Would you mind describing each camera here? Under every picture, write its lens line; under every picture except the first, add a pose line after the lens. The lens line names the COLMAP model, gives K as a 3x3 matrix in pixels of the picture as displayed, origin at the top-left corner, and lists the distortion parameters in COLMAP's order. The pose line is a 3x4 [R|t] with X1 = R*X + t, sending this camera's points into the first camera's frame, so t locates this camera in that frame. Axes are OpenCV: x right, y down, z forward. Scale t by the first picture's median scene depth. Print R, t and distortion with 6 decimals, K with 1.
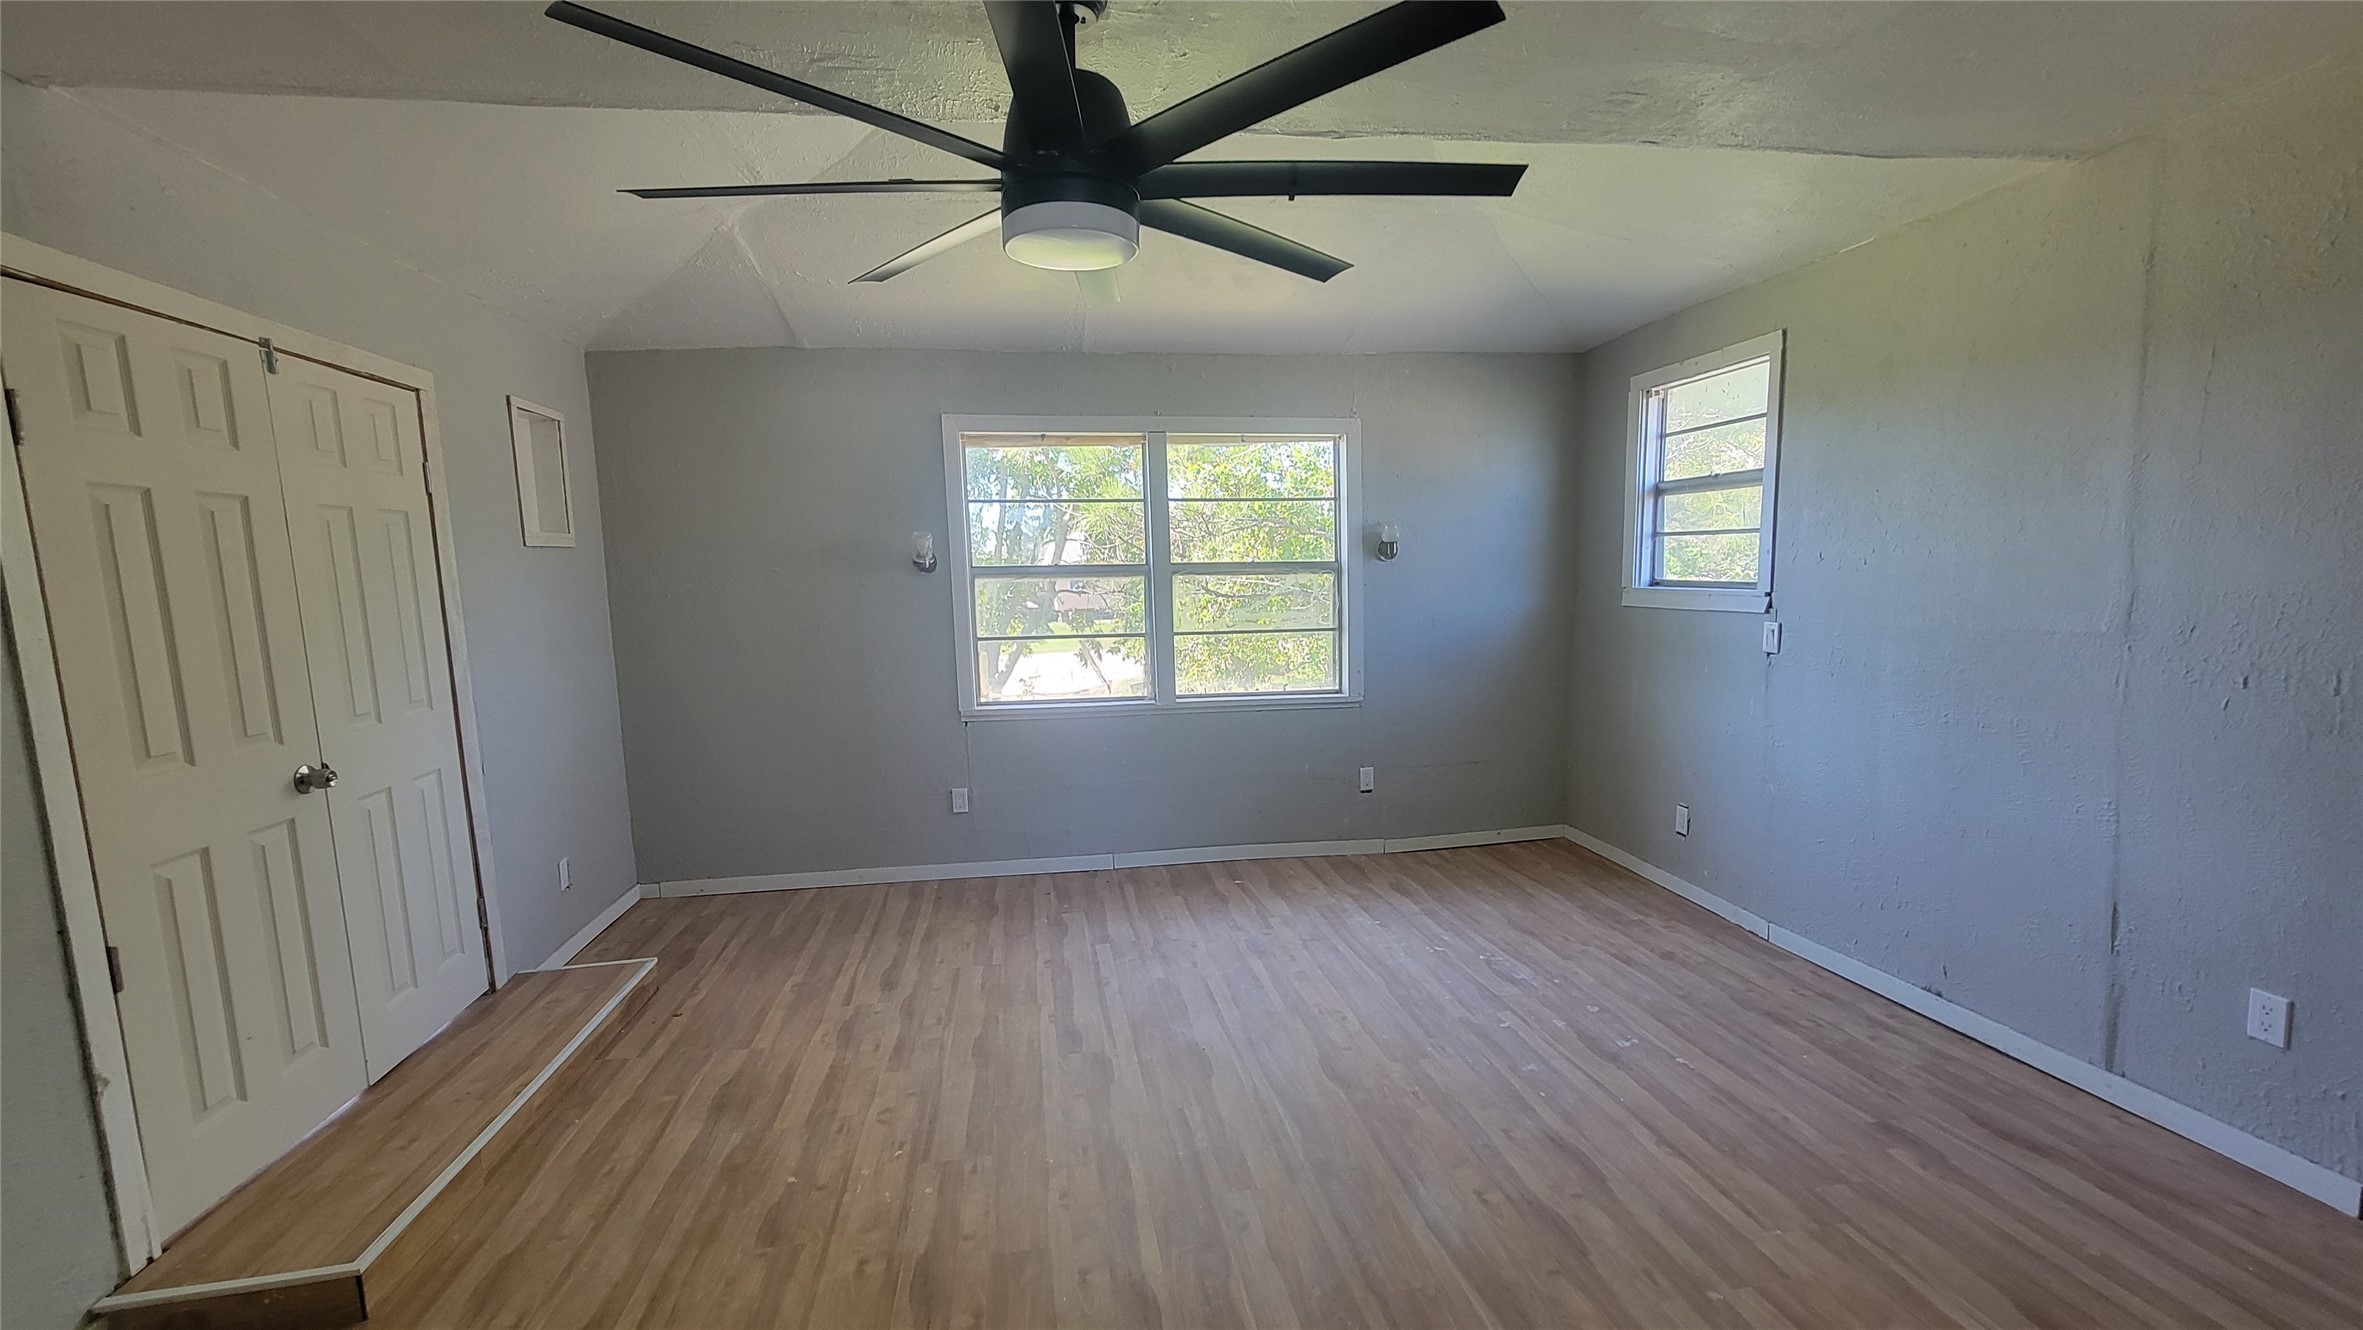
lens RADIAL K [[974.2, 0, 1171.9], [0, 974.2, 660.6], [0, 0, 1]] dist [-0.002354, 0.001065]
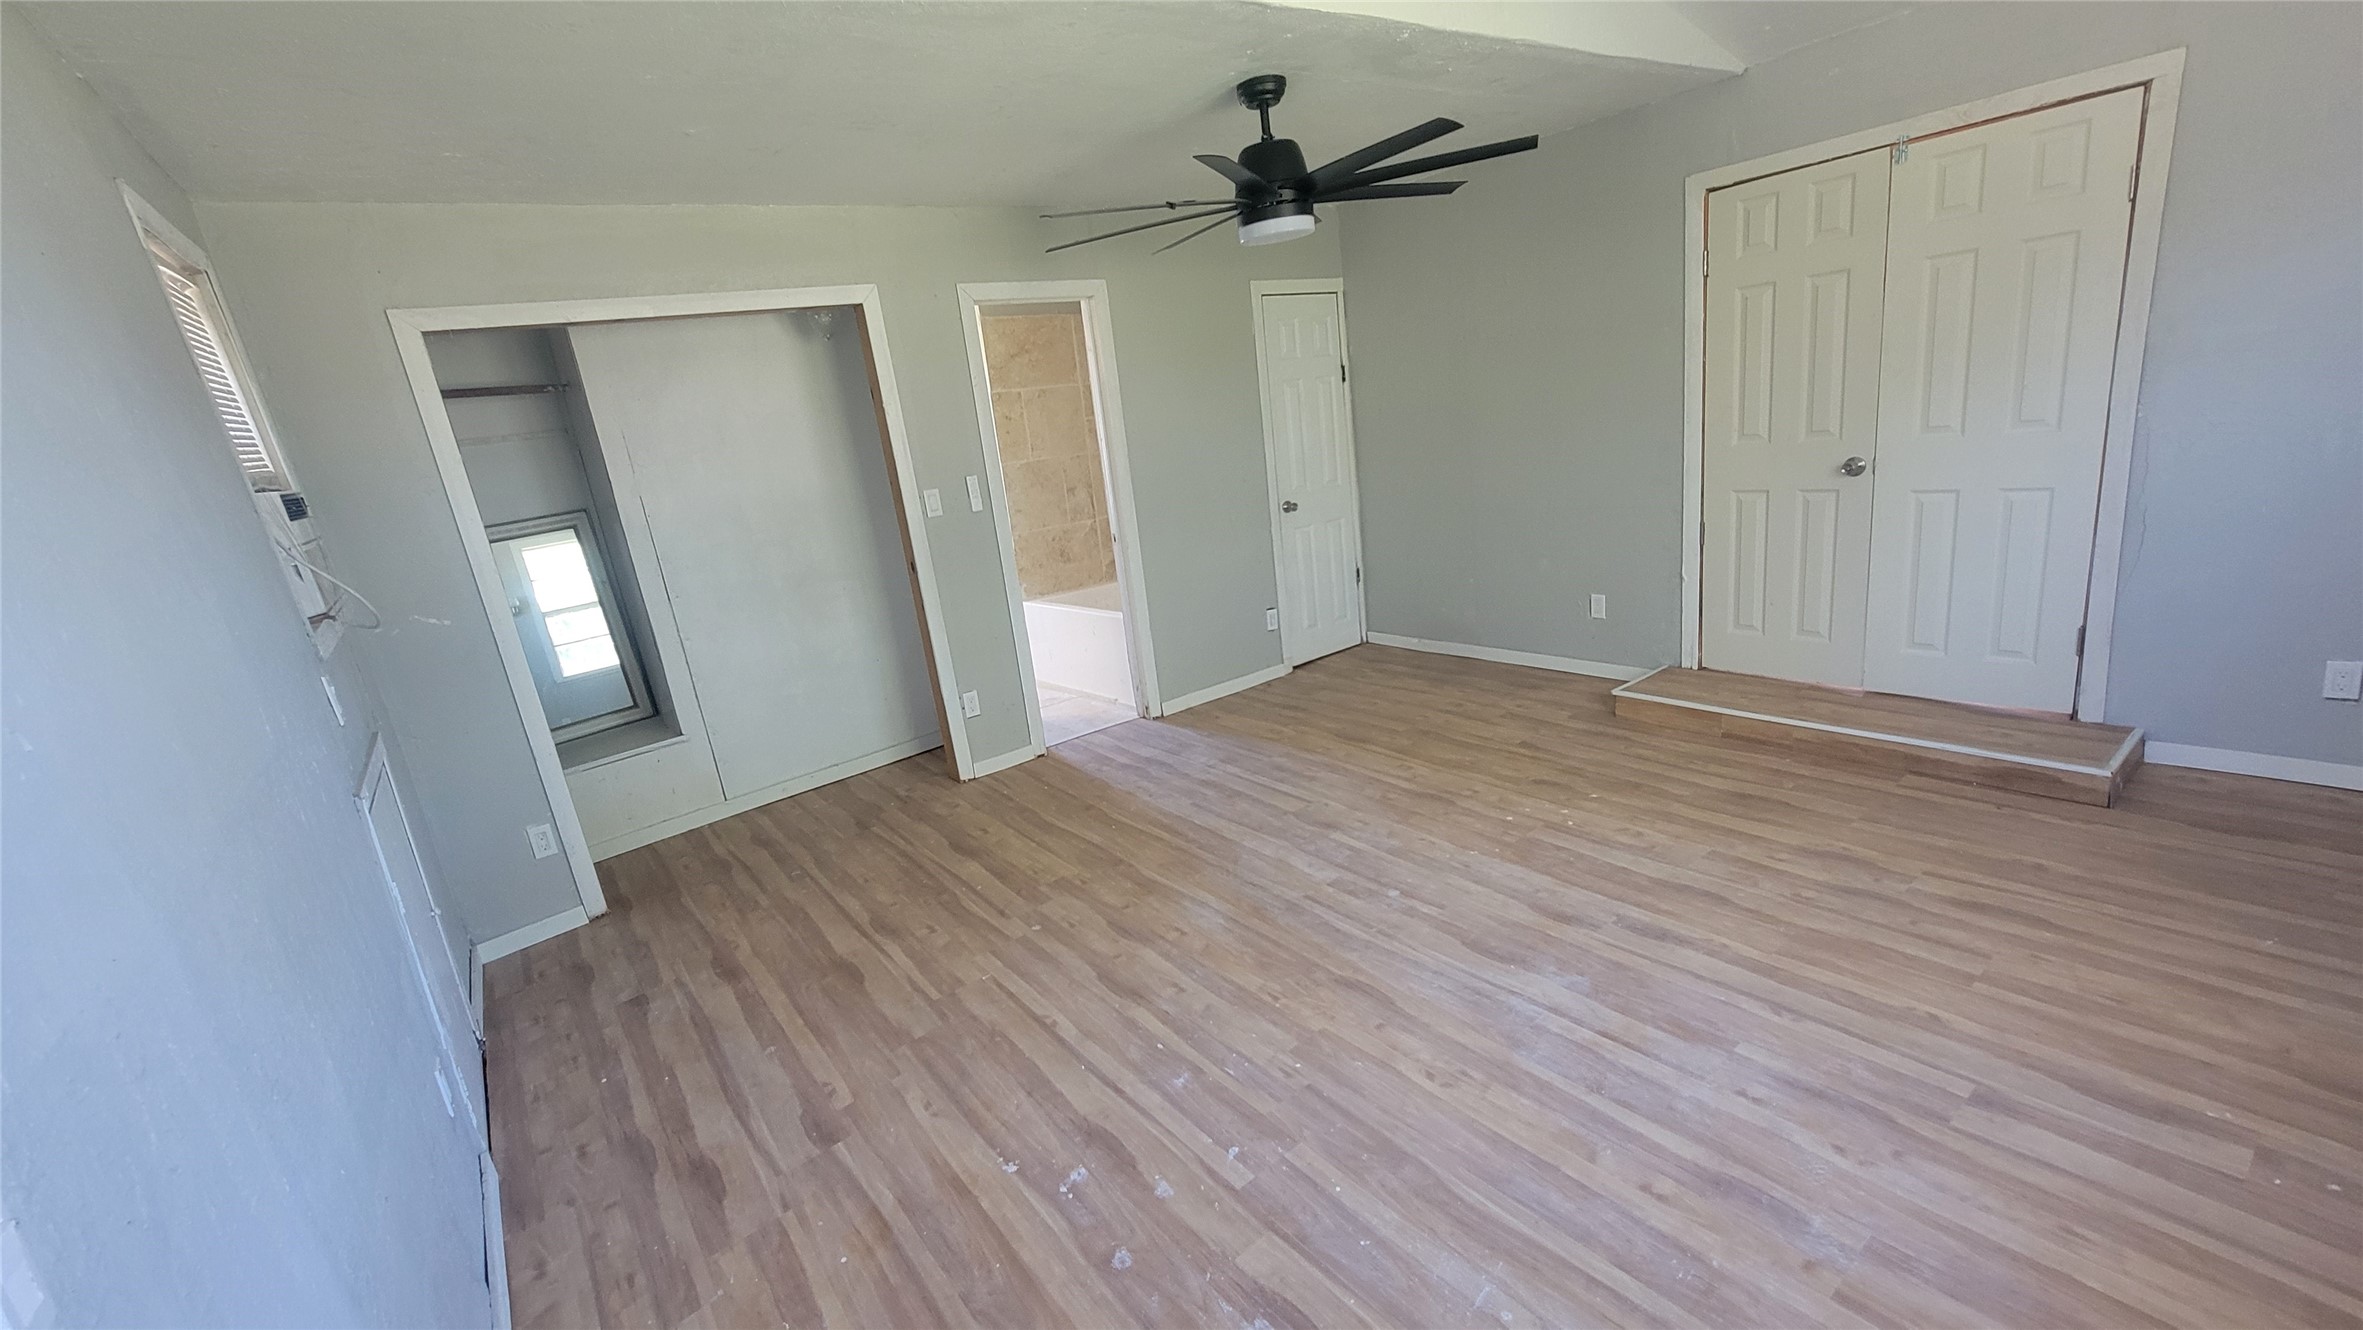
lens RADIAL K [[974.2, 0, 1186.7], [0, 974.2, 676.8], [0, 0, 1]] dist [-0.002354, 0.001065]
pose [[-0.859403, 0.274194, -0.431560, 0.633554], [0.110176, 0.923528, 0.367366, -0.214305], [0.499287, 0.268168, -0.823892, 1.608200]]
